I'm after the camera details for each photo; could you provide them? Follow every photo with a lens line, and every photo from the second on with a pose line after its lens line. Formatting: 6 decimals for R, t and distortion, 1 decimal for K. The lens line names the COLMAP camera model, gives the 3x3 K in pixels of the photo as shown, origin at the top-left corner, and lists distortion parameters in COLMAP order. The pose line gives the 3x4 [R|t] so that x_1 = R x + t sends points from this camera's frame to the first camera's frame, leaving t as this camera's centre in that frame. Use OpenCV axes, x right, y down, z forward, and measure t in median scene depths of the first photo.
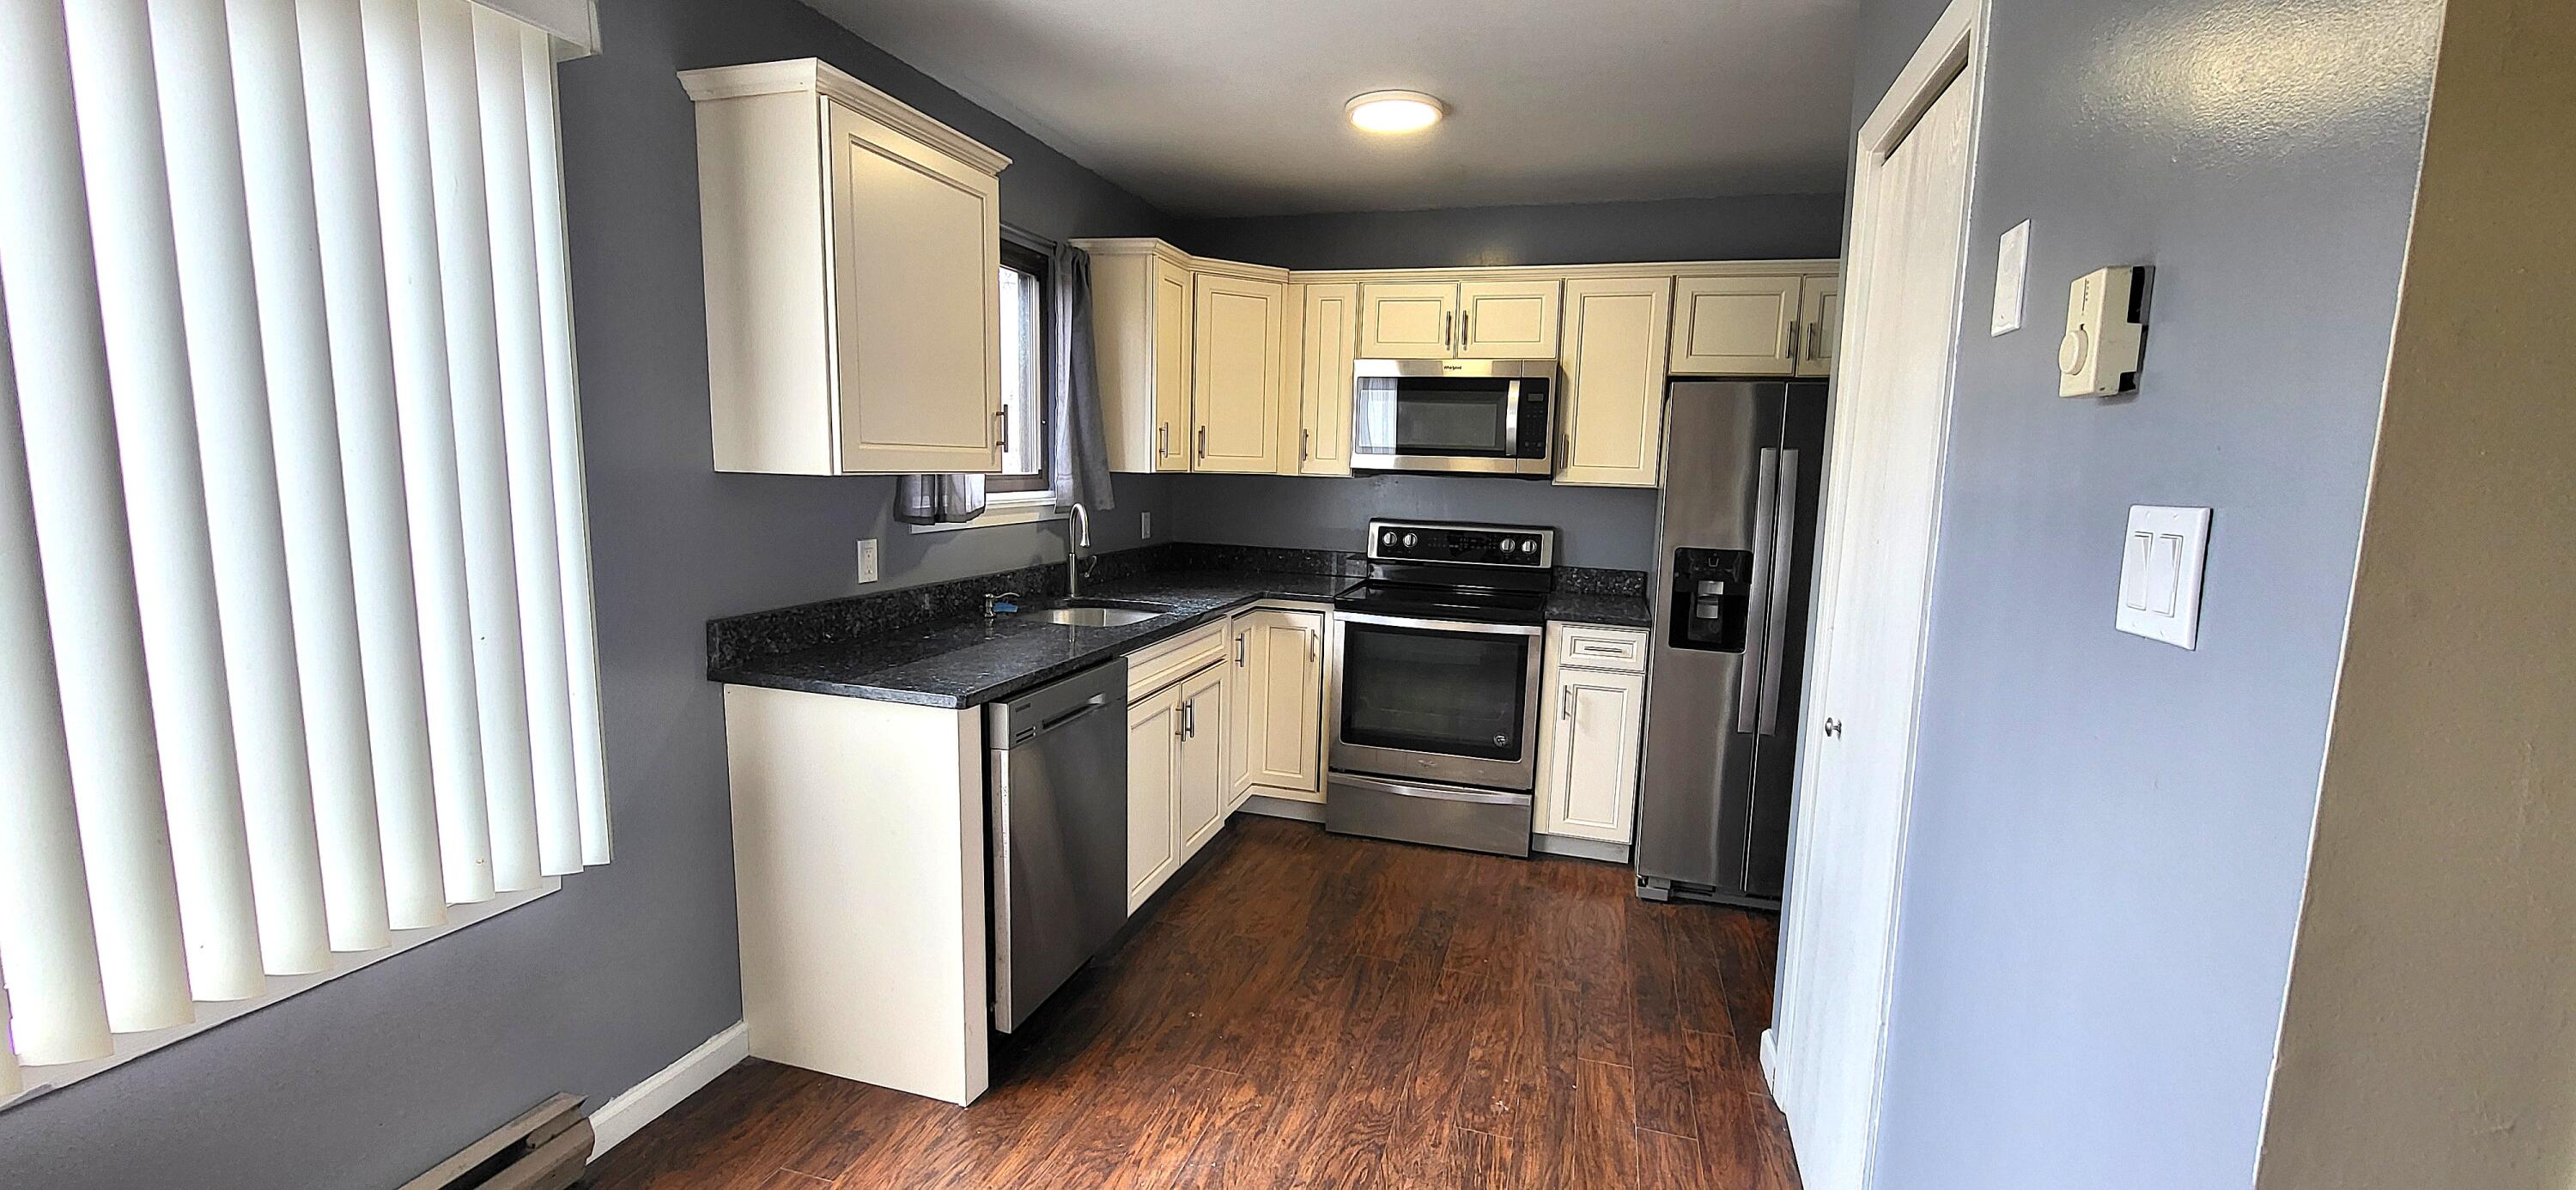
lens RADIAL K [[1000.4, 0, 1288.0], [0, 1000.4, 595.0], [0, 0, 1]] dist [-0.014715, -0.000106]
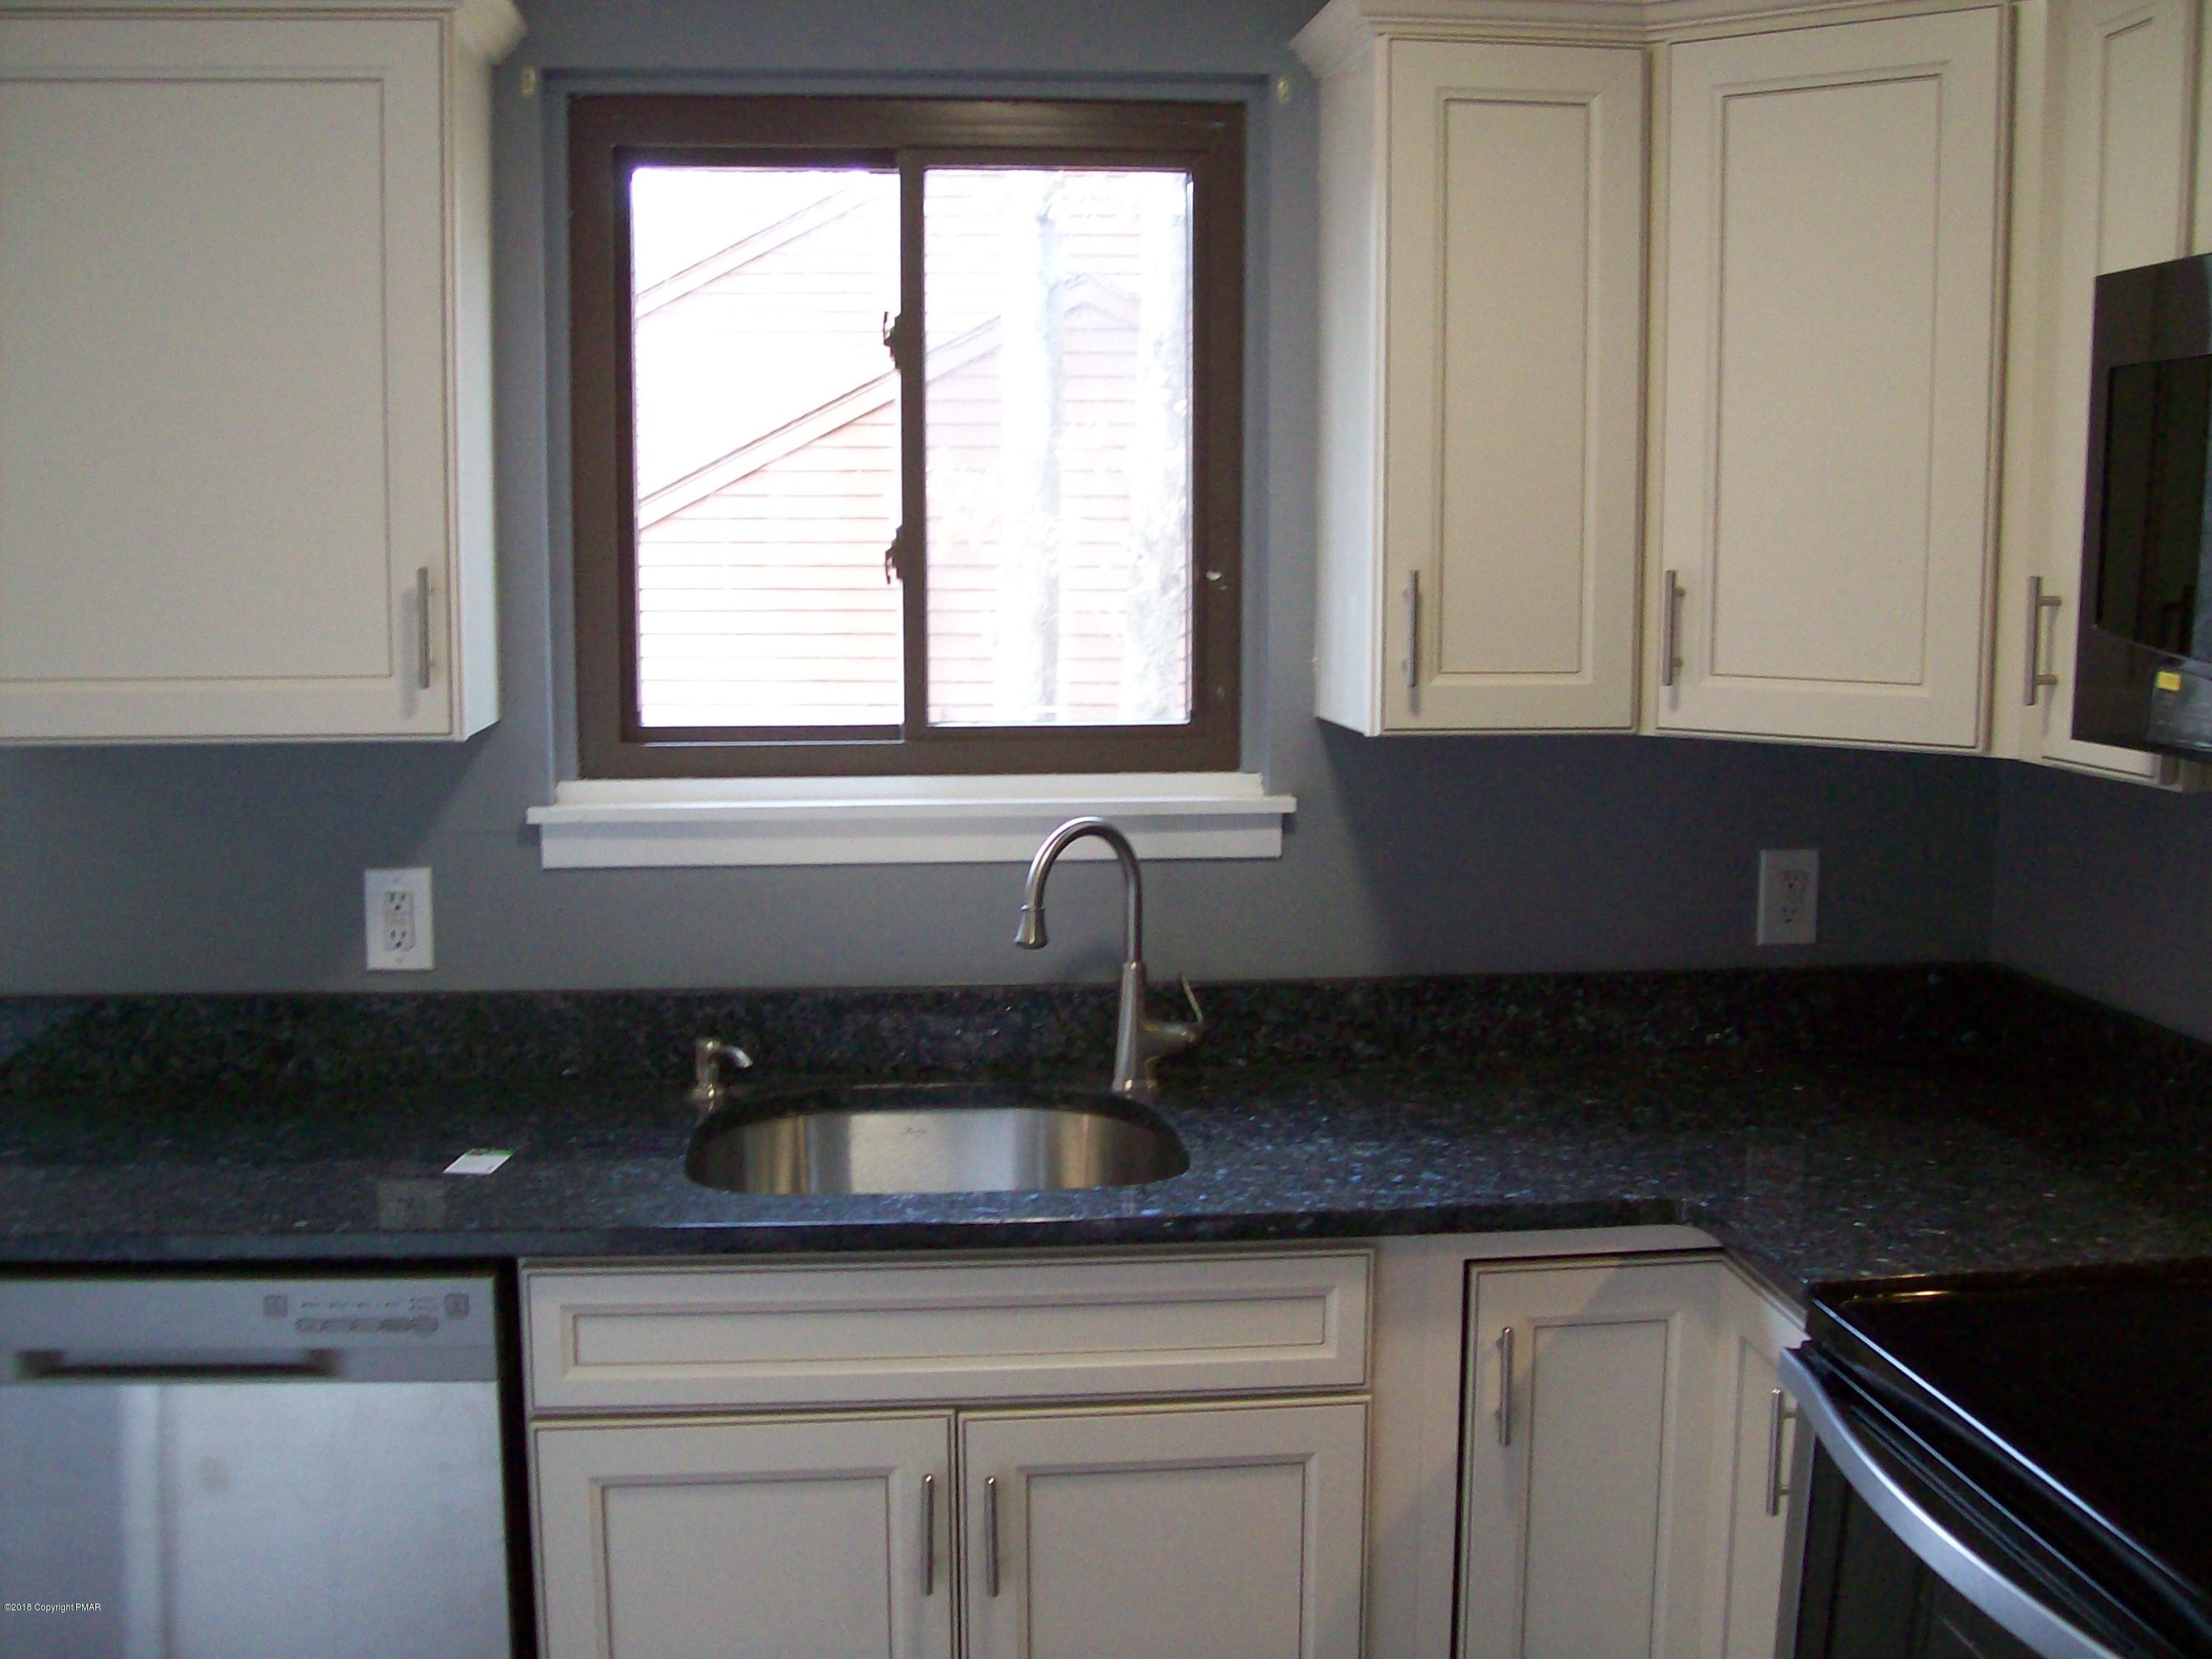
lens RADIAL K [[2310.3, 0, 1106.0], [0, 2310.3, 829.5], [0, 0, 1]] dist [-0.193408, 0.173830]
pose [[0.395918, 0.090419, -0.913823, 0.479441], [-0.112168, 0.992451, 0.049601, -0.119406], [0.911409, 0.082863, 0.403071, 0.647651]]
